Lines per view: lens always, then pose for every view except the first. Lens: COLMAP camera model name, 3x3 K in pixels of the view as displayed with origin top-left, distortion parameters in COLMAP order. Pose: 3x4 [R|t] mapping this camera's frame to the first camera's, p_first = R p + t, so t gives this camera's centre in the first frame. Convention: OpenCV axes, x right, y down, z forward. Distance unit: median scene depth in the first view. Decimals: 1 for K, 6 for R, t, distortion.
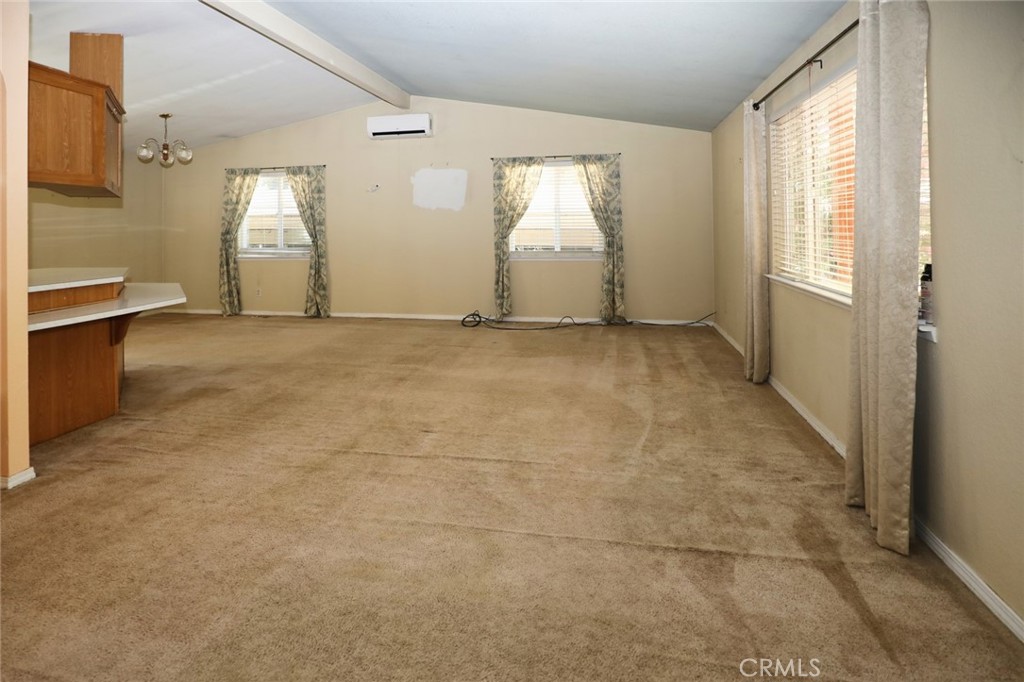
lens RADIAL K [[498.2, 0, 508.8], [0, 498.2, 326.6], [0, 0, 1]] dist [-0.018181, 0.000619]
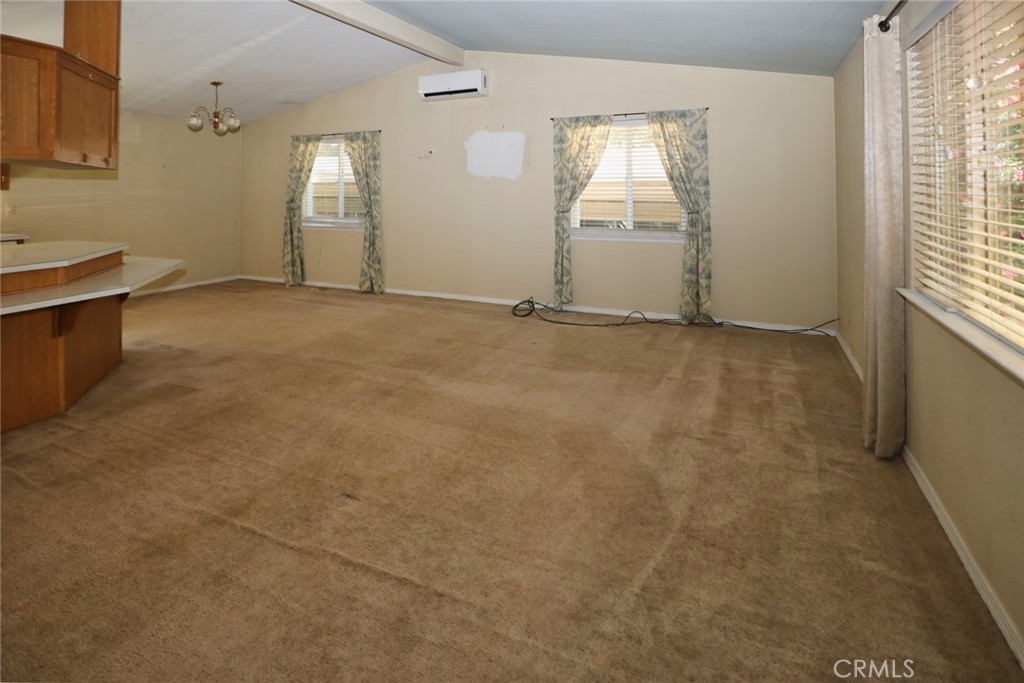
lens RADIAL K [[516.8, 0, 514.0], [0, 516.8, 269.7], [0, 0, 1]] dist [-0.022938, 0.001869]
pose [[0.976362, 0.036556, -0.213028, 0.096970], [-0.046178, 0.998117, -0.040368, -0.043537], [0.211151, 0.049251, 0.976212, 0.143689]]
